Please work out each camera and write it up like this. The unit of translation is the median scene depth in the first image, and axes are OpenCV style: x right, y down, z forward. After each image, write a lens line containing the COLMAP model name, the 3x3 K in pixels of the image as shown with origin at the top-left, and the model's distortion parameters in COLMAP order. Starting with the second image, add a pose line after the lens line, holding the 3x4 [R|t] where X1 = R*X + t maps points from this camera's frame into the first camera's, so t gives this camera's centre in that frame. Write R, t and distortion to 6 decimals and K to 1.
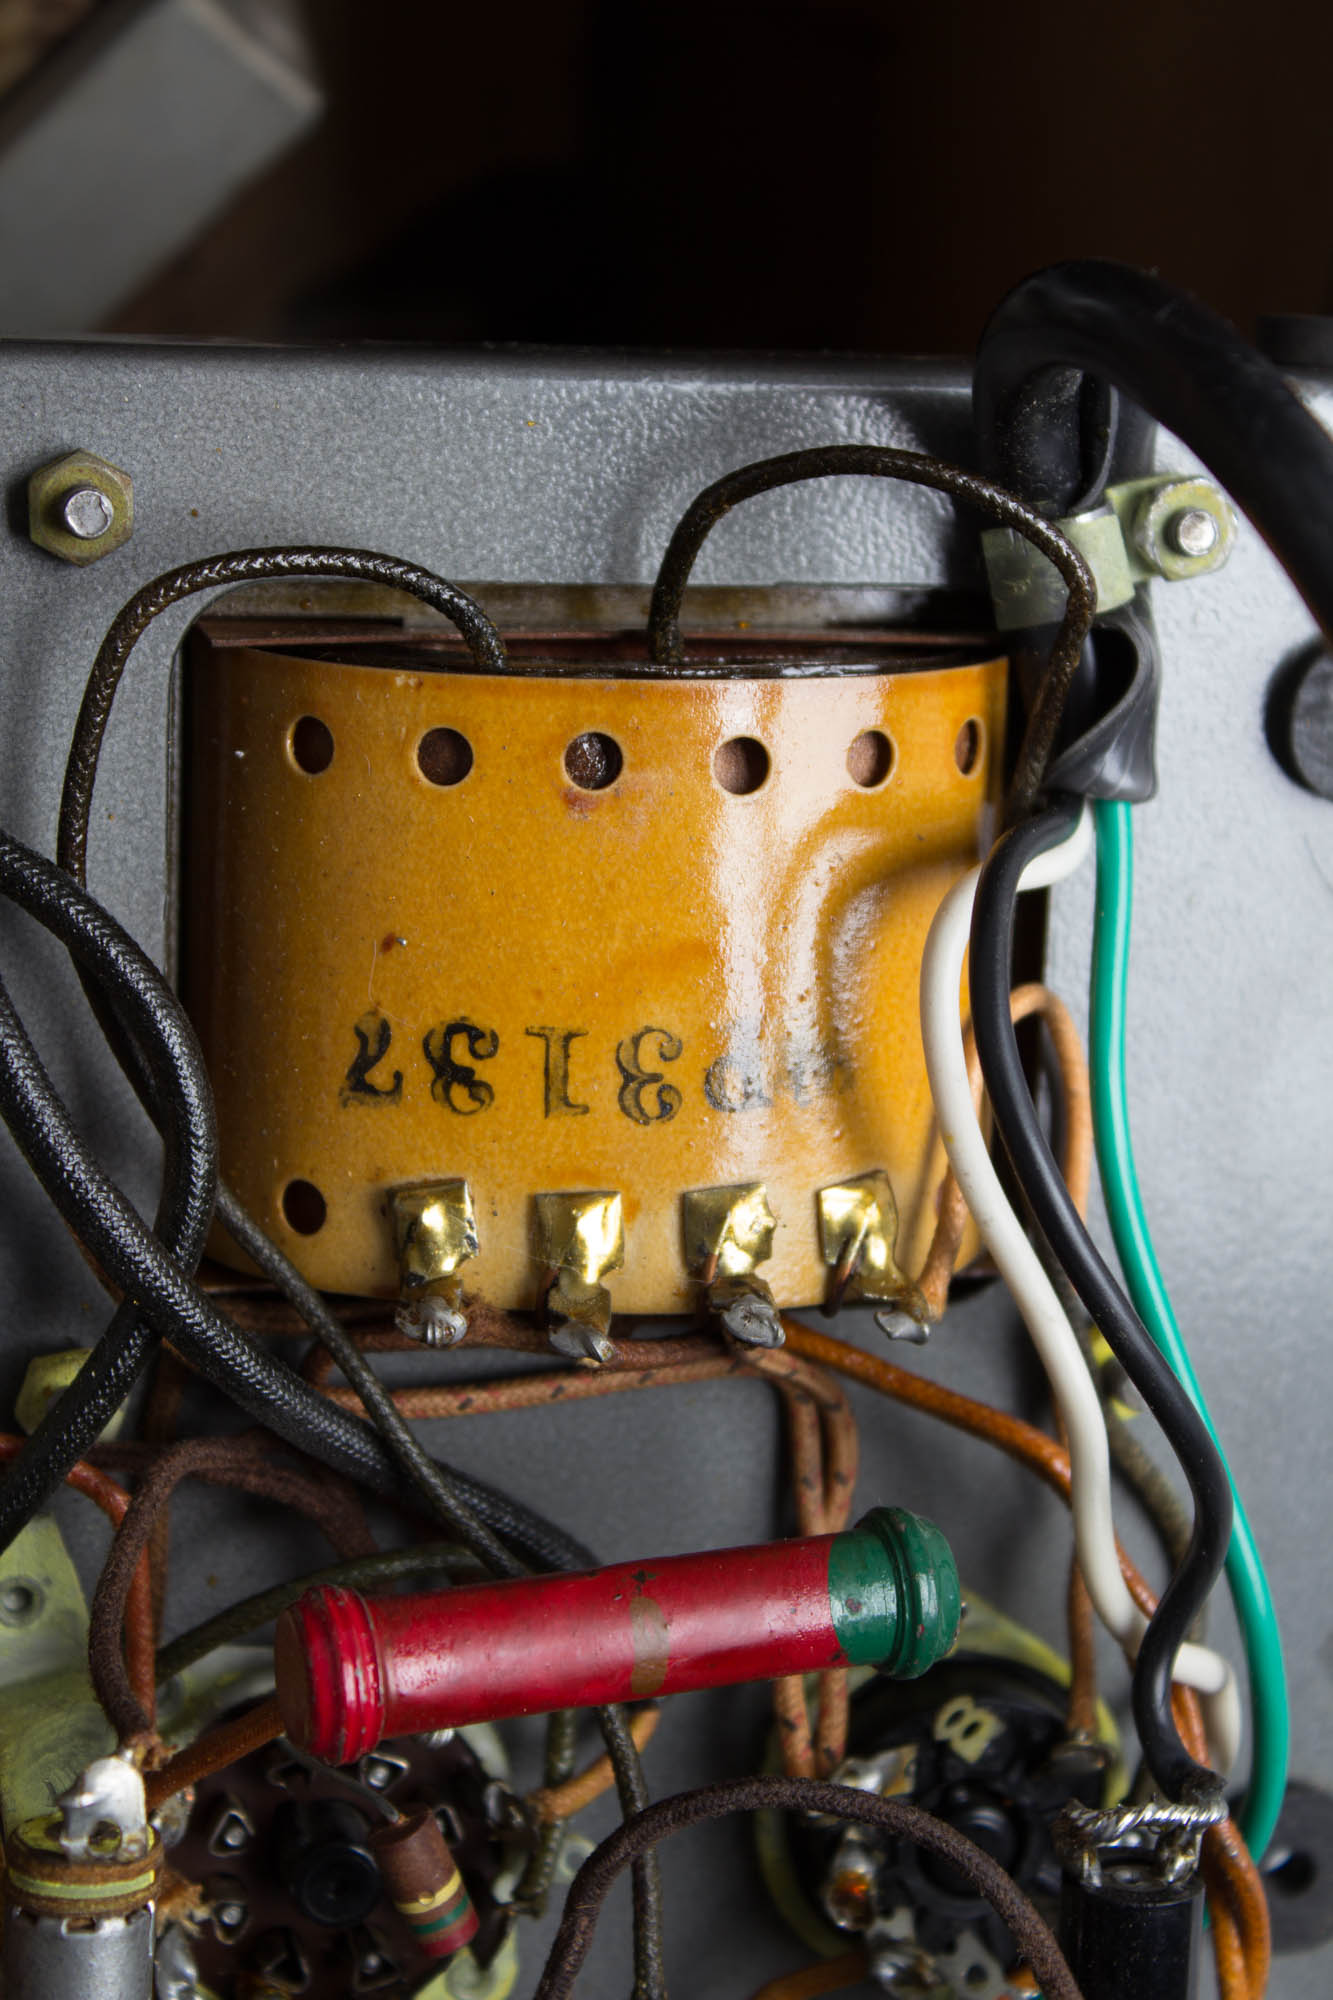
lens RADIAL K [[4650.0, 0, 661.9], [0, 4650.0, 1006.4], [0, 0, 1]] dist [0.092726, 0.000000]
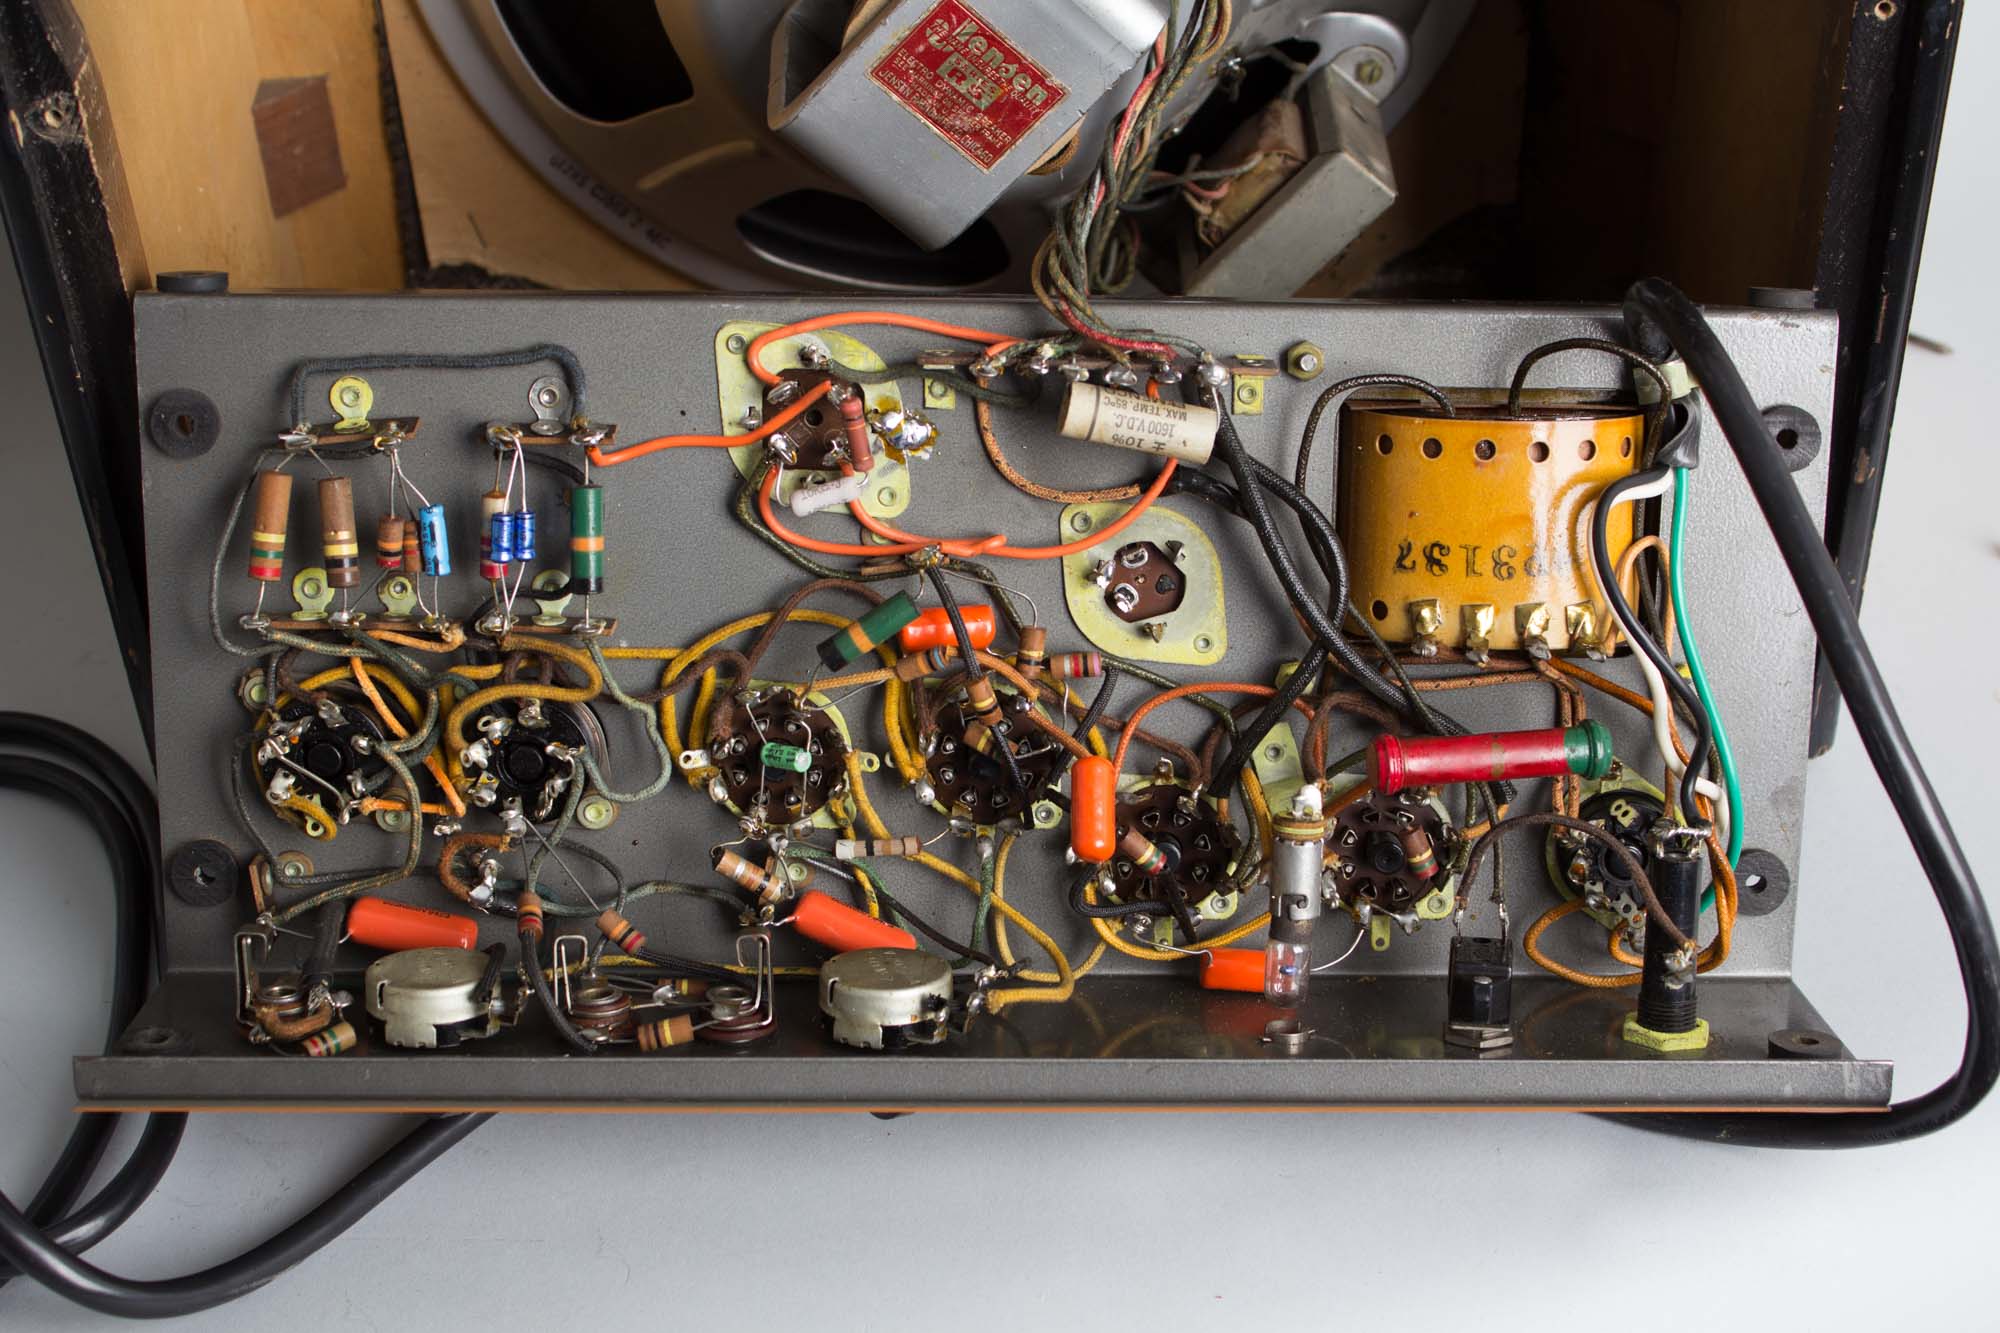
lens RADIAL K [[3016.3, 0, 994.3], [0, 3016.3, 664.0], [0, 0, 1]] dist [-0.013644, 0.000000]
pose [[0.977910, 0.018818, -0.208178, 0.074816], [-0.019429, 0.999811, -0.000891, 0.081941], [0.208122, 0.004917, 0.978090, -0.823929]]
